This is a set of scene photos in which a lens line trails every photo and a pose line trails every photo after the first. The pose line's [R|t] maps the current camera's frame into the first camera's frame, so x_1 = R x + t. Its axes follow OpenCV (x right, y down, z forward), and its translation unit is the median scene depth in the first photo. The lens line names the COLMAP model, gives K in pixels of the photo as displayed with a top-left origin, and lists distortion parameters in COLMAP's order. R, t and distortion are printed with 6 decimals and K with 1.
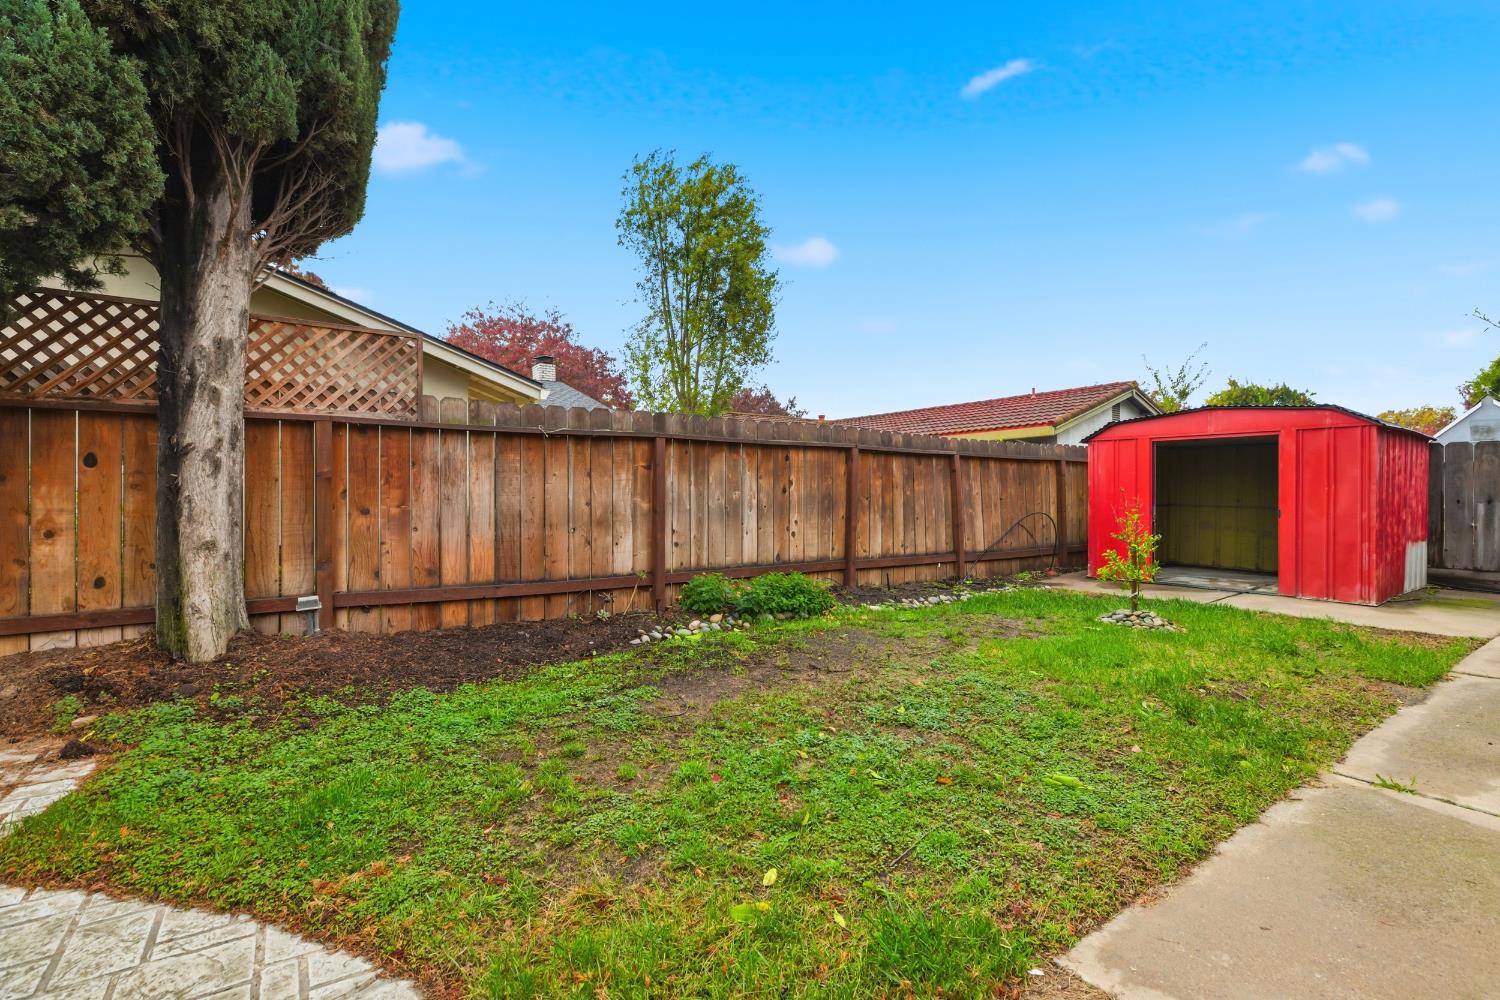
lens RADIAL K [[678.3, 0, 750.5], [0, 678.3, 493.5], [0, 0, 1]] dist [-0.003717, -0.000234]
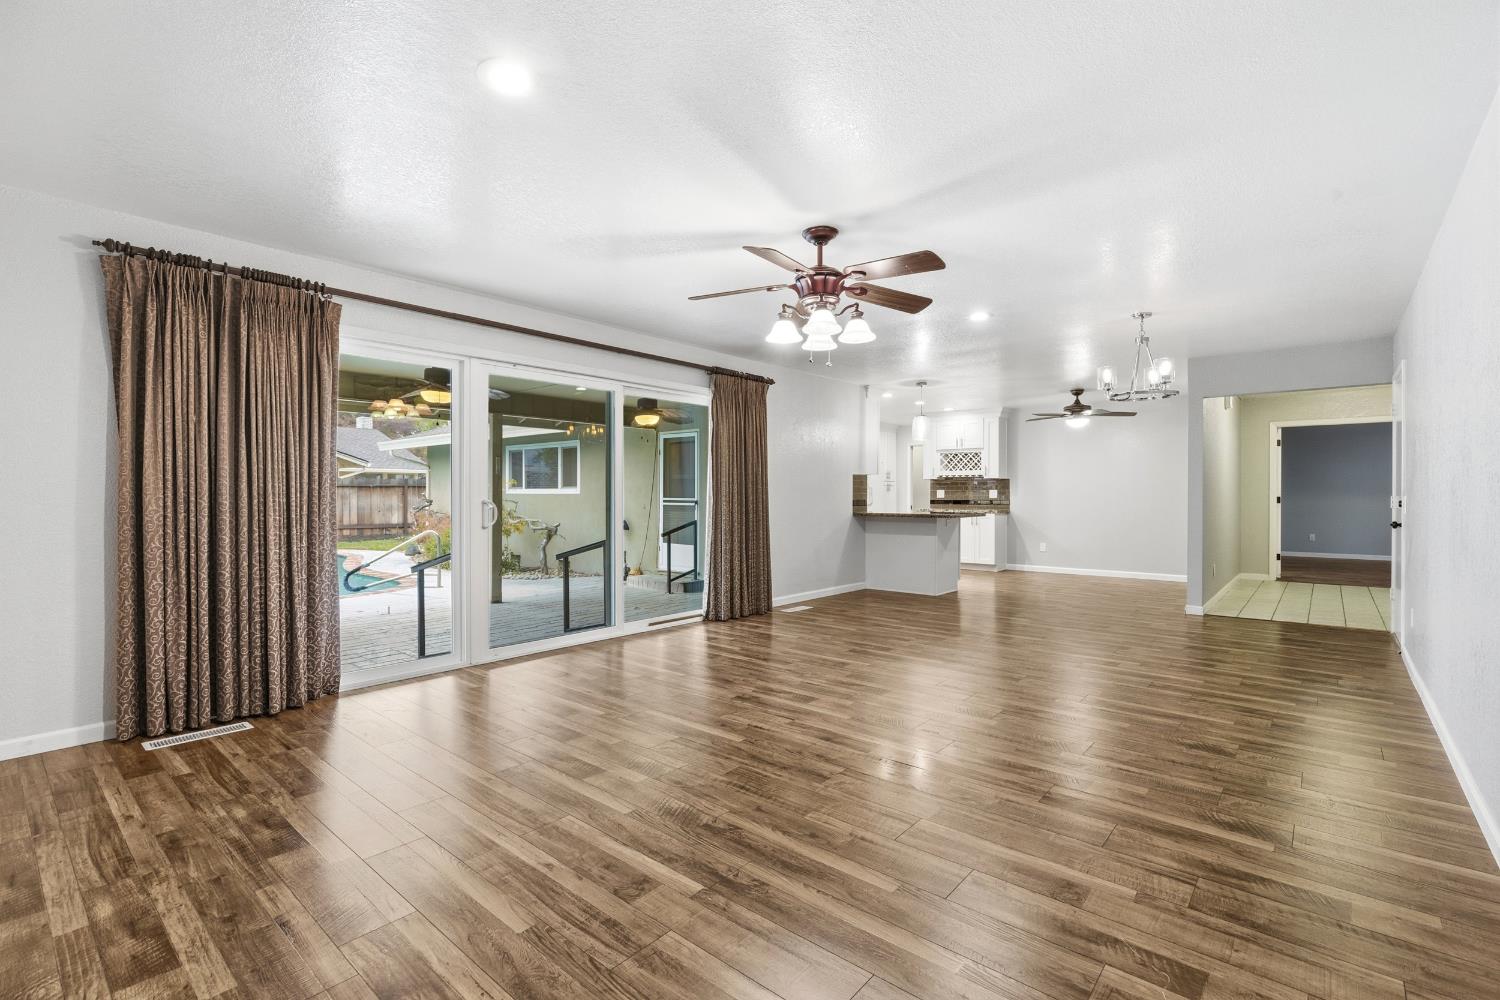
lens RADIAL K [[678.3, 0, 750.5], [0, 678.3, 493.5], [0, 0, 1]] dist [-0.003717, -0.000234]
pose [[0.970784, 0.000614, 0.239955, 0.944933], [0.000985, 0.999978, -0.006544, -0.022175], [-0.239954, 0.006589, 0.970762, -3.553529]]
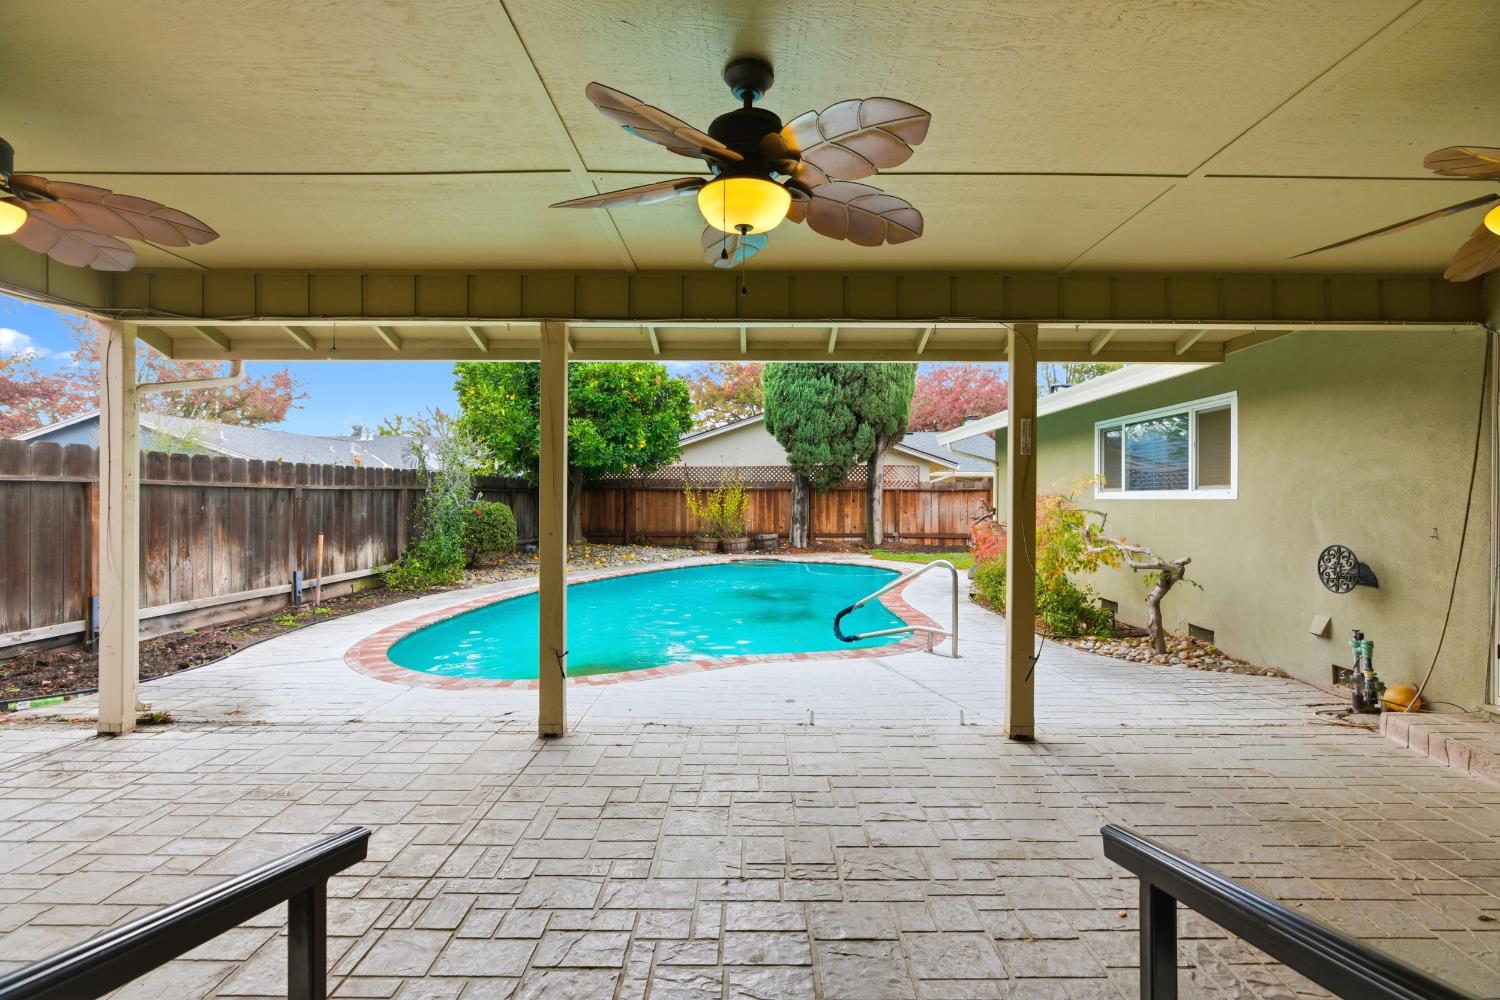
lens RADIAL K [[692.9, 0, 750.0], [0, 692.9, 500.0], [0, 0, 1]] dist [0.012860, -0.000028]
pose [[0.820922, 0.001974, -0.571037, 0.932845], [-0.005003, 0.999981, -0.003736, -0.027122], [0.571019, 0.005924, 0.820916, -2.680693]]
